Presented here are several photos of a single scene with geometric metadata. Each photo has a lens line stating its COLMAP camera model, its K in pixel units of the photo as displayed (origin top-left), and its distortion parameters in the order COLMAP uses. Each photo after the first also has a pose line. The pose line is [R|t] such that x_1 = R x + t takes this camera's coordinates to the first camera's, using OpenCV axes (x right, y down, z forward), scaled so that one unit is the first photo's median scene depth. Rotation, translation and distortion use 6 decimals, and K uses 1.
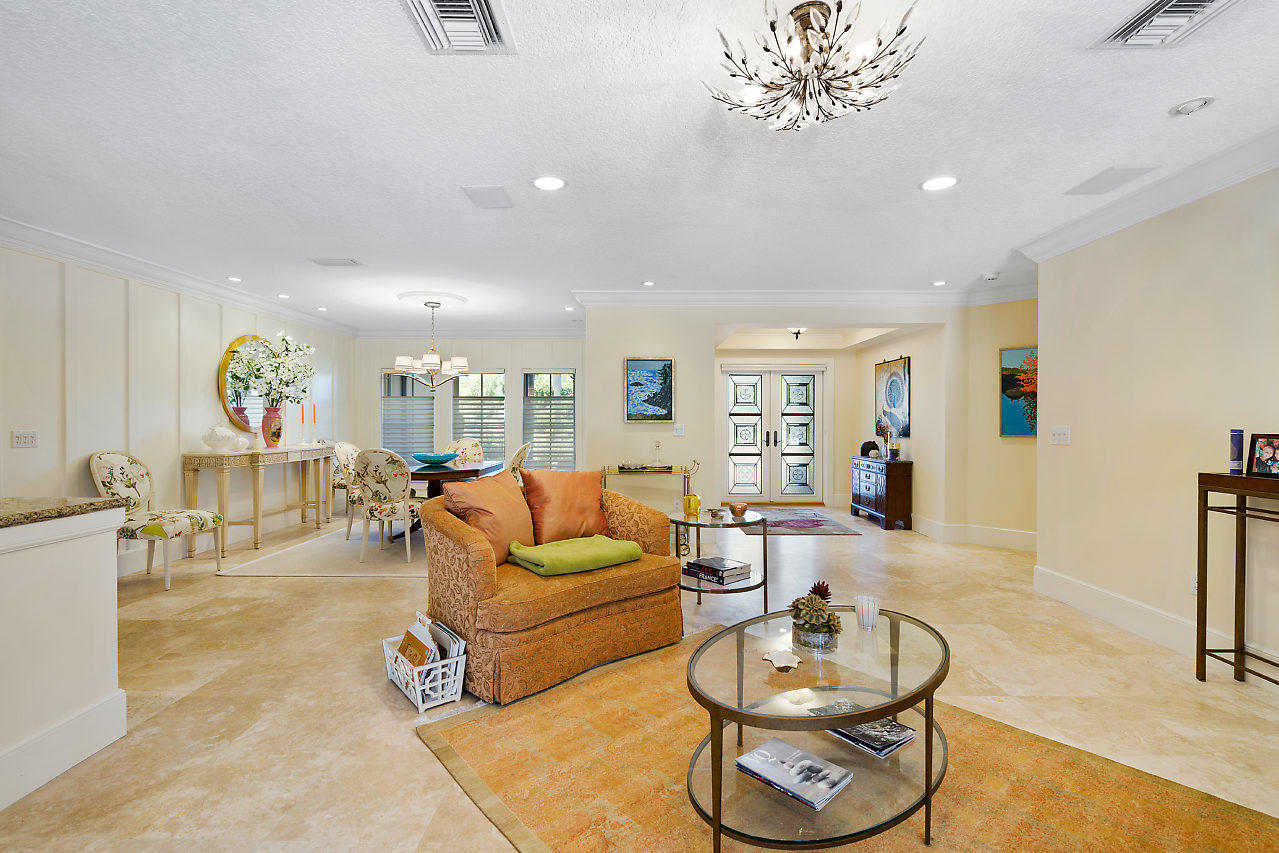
lens RADIAL K [[586.1, 0, 650.2], [0, 586.1, 421.1], [0, 0, 1]] dist [-0.005026, -0.000764]
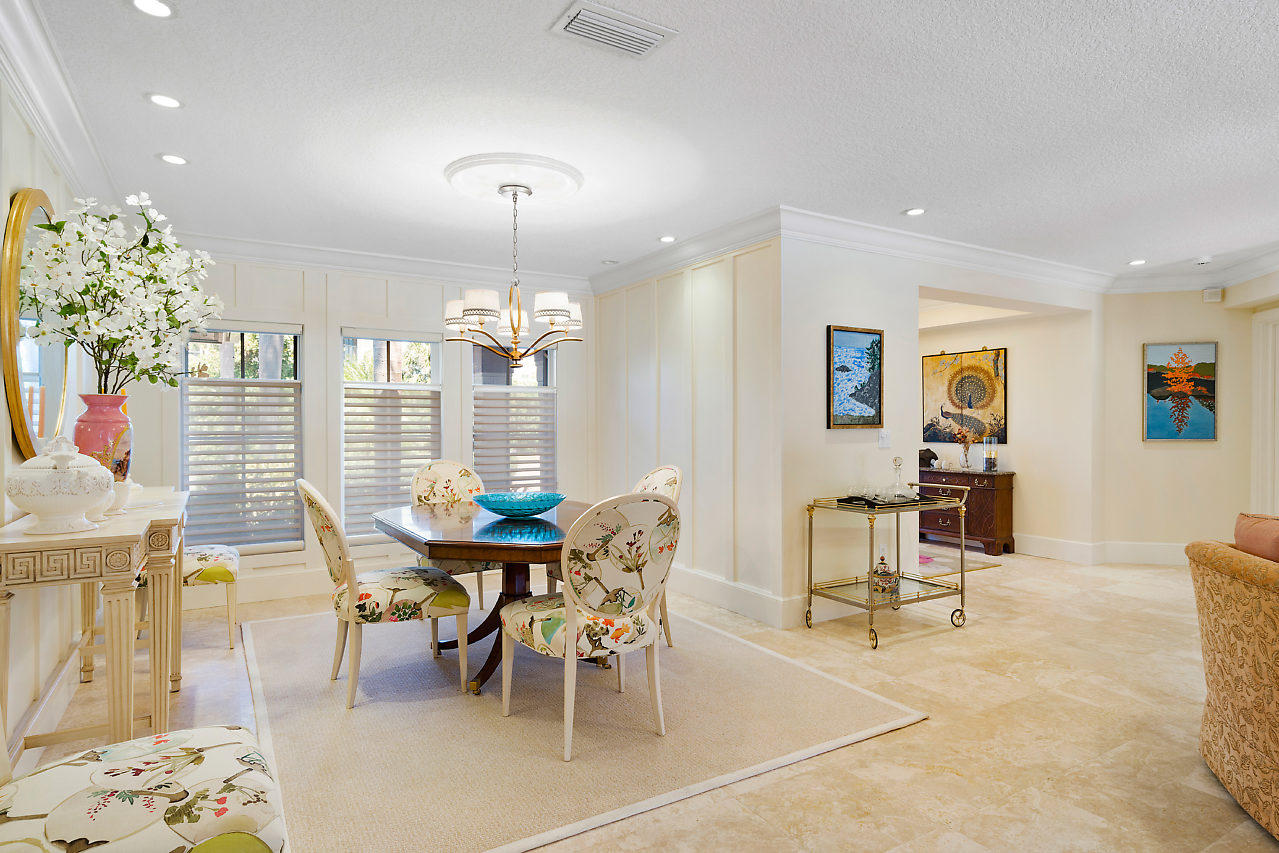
lens RADIAL K [[698.5, 0, 639.6], [0, 698.5, 434.4], [0, 0, 1]] dist [0.003766, 0.000893]
pose [[0.858399, -0.011790, 0.512848, -0.519160], [0.005929, 0.999897, 0.013064, -0.002210], [-0.512949, -0.008174, 0.858380, 0.393957]]
